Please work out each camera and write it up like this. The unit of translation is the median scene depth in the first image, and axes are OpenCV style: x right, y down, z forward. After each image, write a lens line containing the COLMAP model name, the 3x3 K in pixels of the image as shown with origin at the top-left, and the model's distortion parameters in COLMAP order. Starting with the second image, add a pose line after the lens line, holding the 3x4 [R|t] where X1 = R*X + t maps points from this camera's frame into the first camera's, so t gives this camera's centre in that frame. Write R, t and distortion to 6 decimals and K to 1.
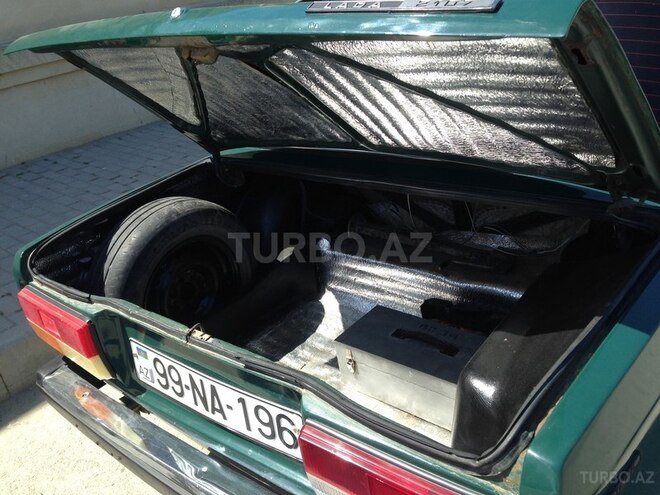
lens RADIAL K [[597.9, 0, 328.9], [0, 597.9, 253.2], [0, 0, 1]] dist [-0.009165, 0.000000]
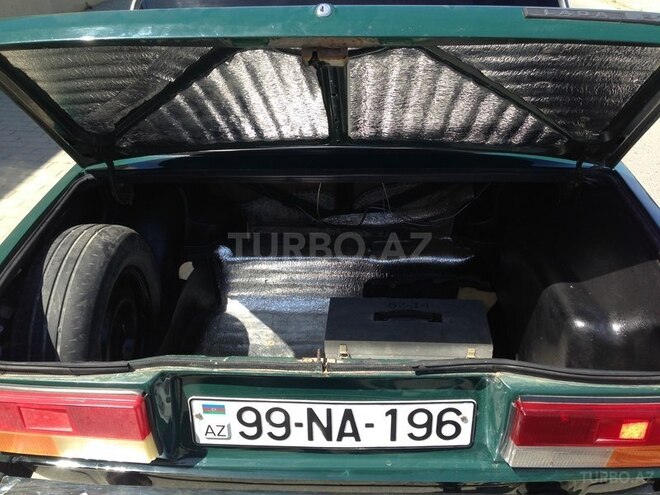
lens RADIAL K [[597.9, 0, 331.0], [0, 597.9, 242.5], [0, 0, 1]] dist [-0.009165, 0.000000]
pose [[0.810753, -0.179177, 0.557292, -0.639346], [0.177871, 0.982397, 0.057085, -0.085805], [-0.557710, 0.052844, 0.828352, 0.213355]]
